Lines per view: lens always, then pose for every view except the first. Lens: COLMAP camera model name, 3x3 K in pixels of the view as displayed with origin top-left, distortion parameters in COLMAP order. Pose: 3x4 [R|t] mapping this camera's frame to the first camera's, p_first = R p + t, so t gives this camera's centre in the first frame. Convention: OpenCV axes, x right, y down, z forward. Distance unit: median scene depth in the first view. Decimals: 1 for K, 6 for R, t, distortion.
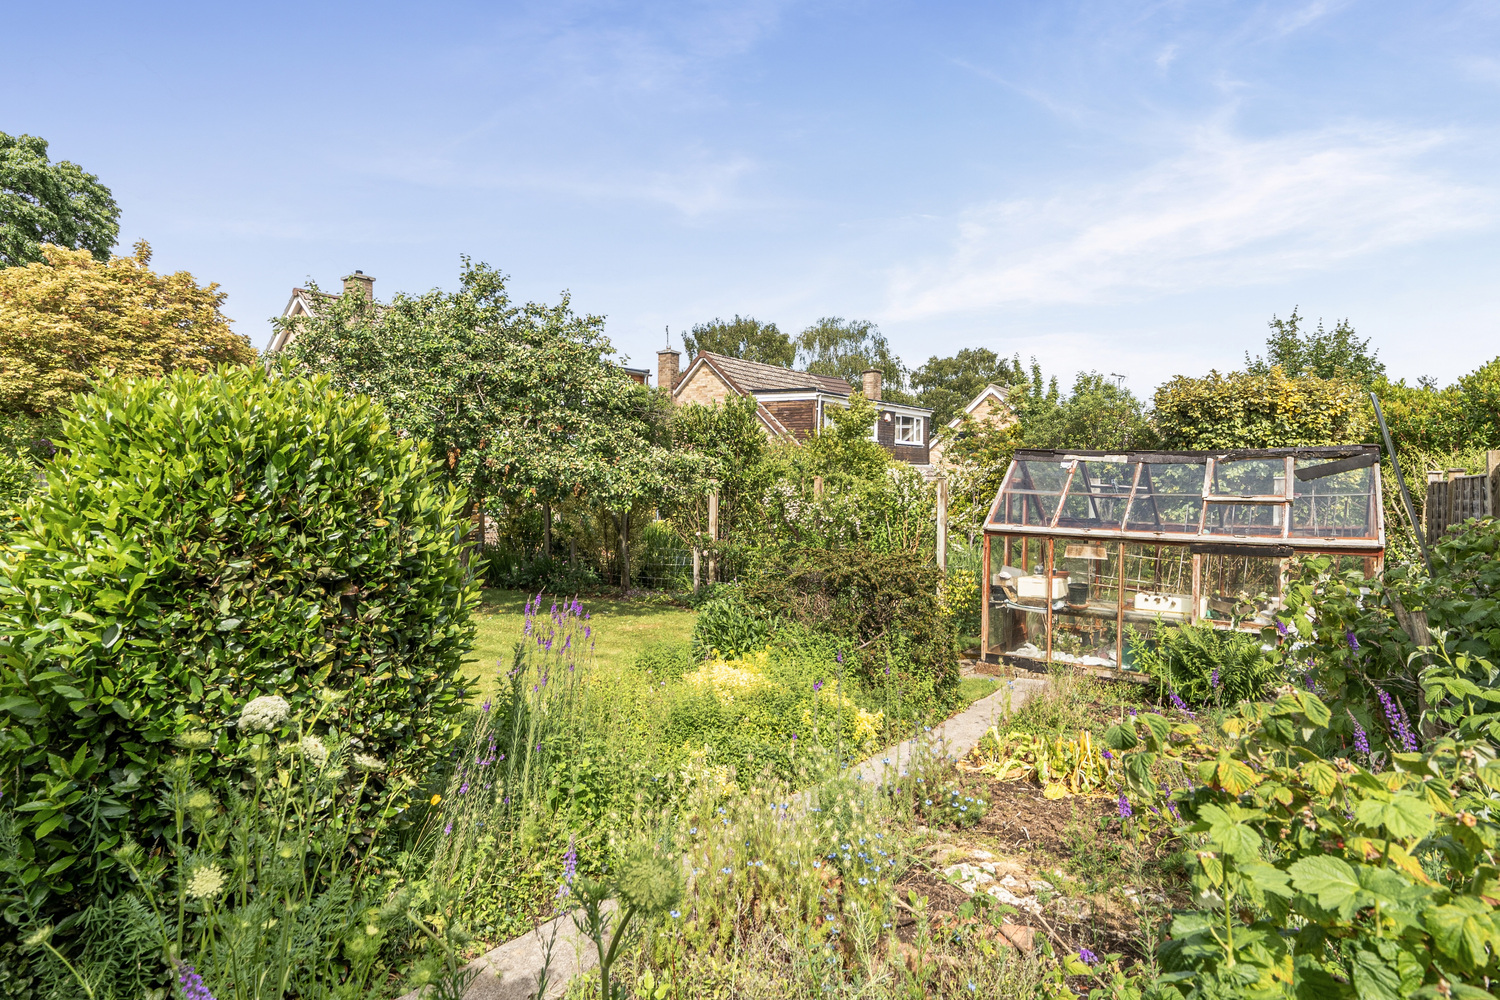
lens RADIAL K [[818.0, 0, 750.4], [0, 818.0, 495.0], [0, 0, 1]] dist [0.006604, 0.001217]
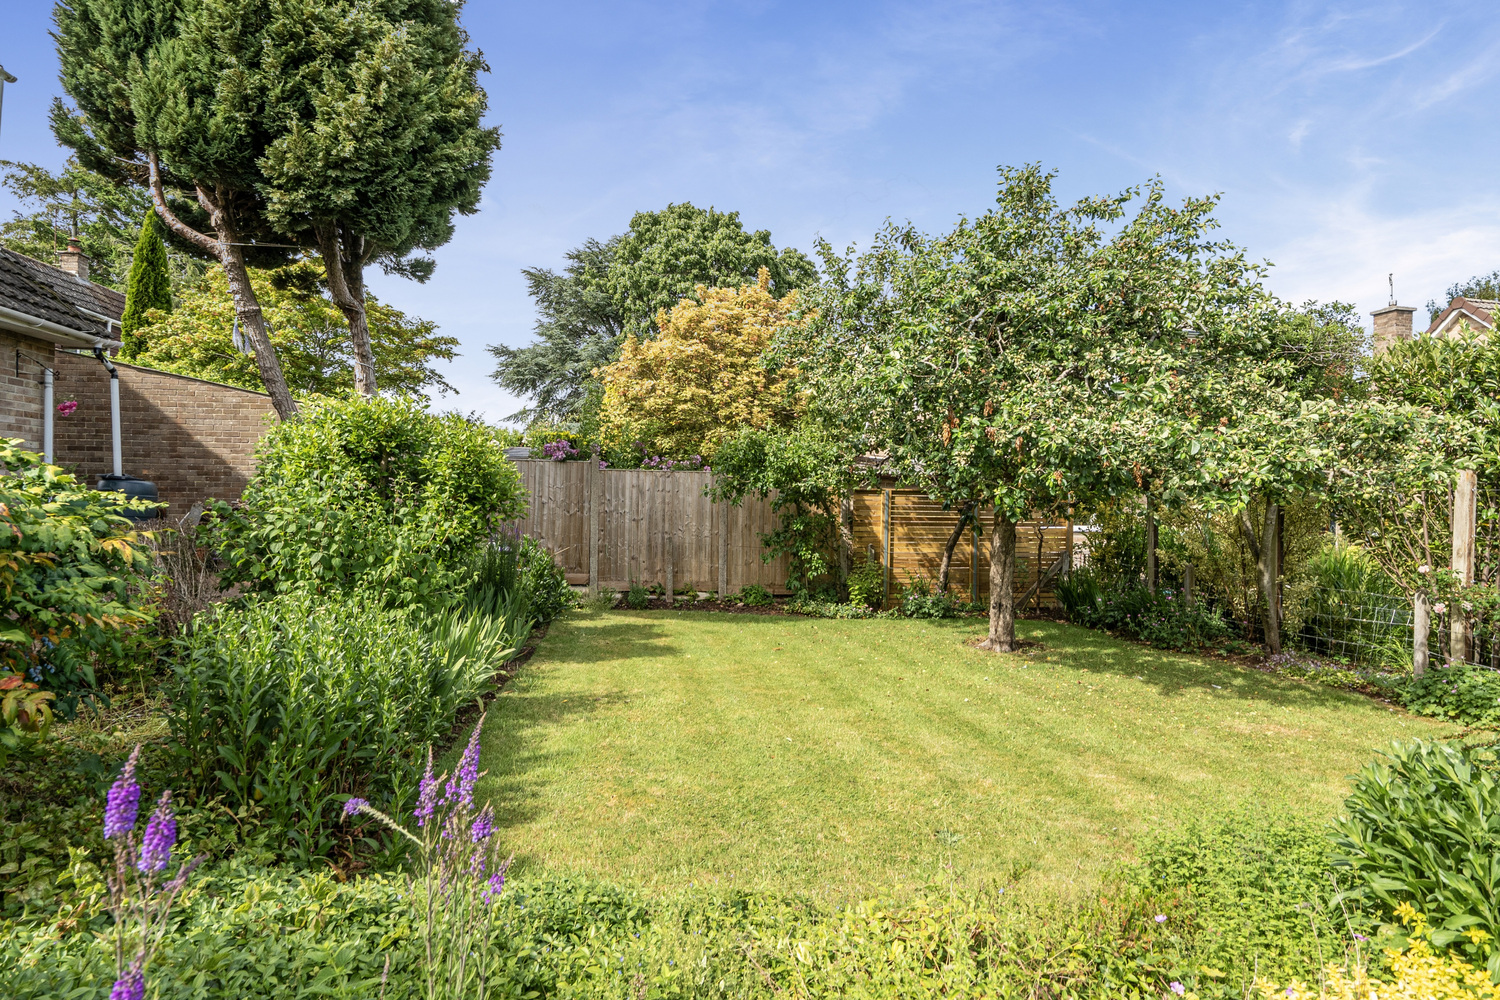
lens RADIAL K [[769.9, 0, 749.0], [0, 769.9, 502.3], [0, 0, 1]] dist [-0.000660, -0.001720]
pose [[0.687329, 0.007478, -0.726308, -0.001612], [-0.027085, 0.999515, -0.015341, 0.022935], [0.725841, 0.030216, 0.687198, 0.323765]]
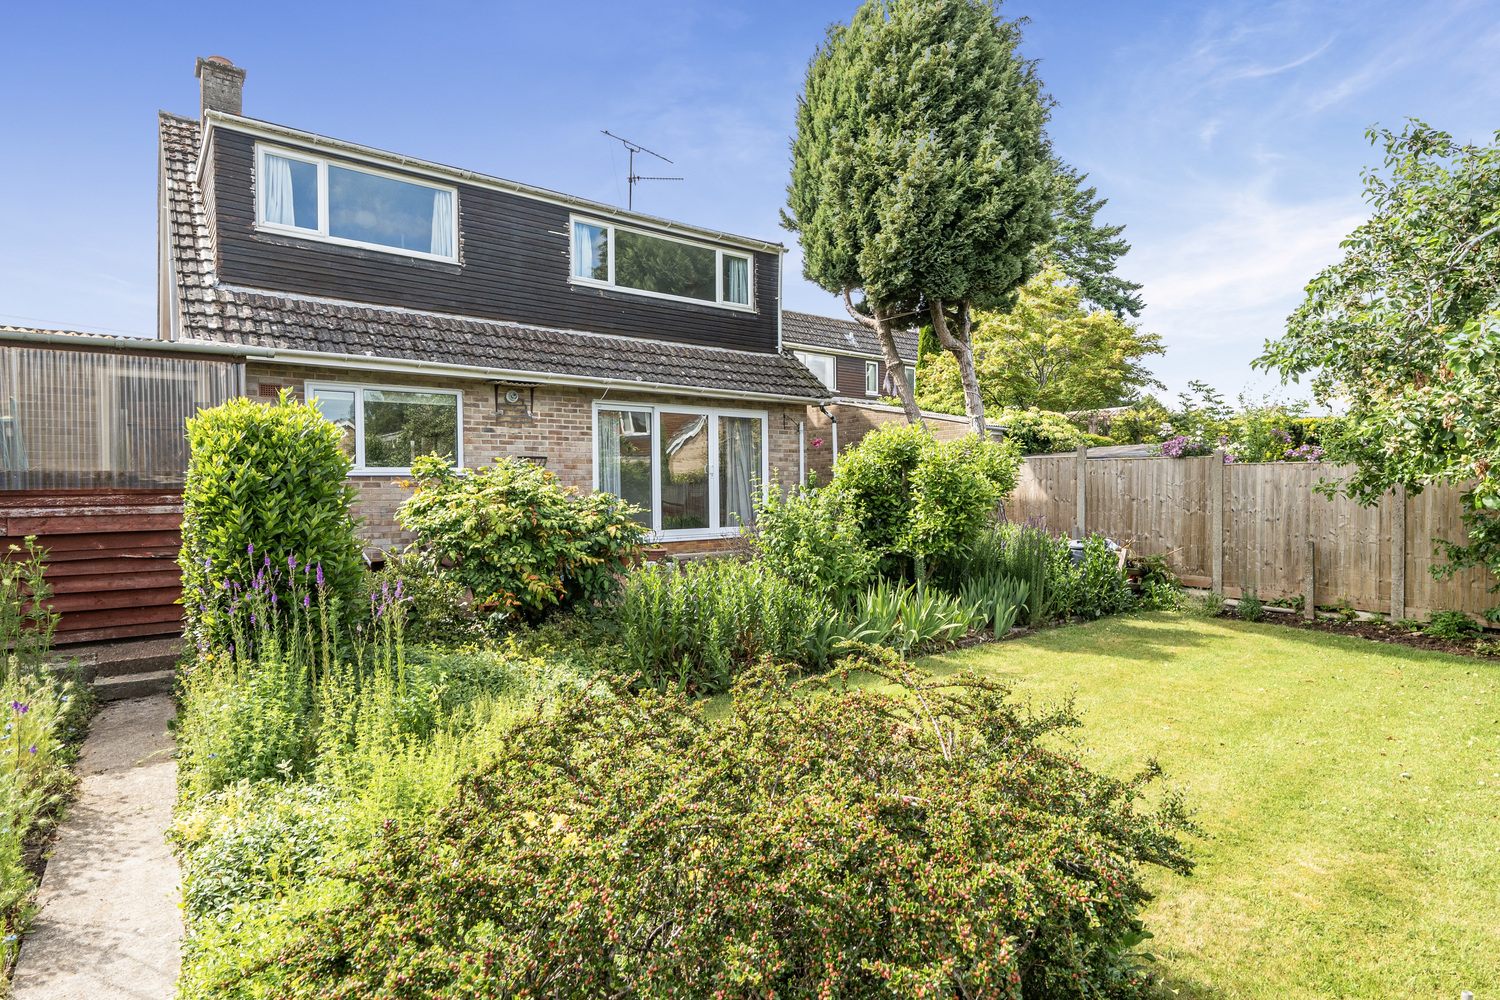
lens RADIAL K [[769.9, 0, 749.6], [0, 769.9, 501.4], [0, 0, 1]] dist [-0.000660, -0.001720]
pose [[-0.273357, 0.016543, -0.961770, 0.189973], [-0.016449, 0.999625, 0.021870, 0.001819], [0.961772, 0.021799, -0.272983, 0.597779]]
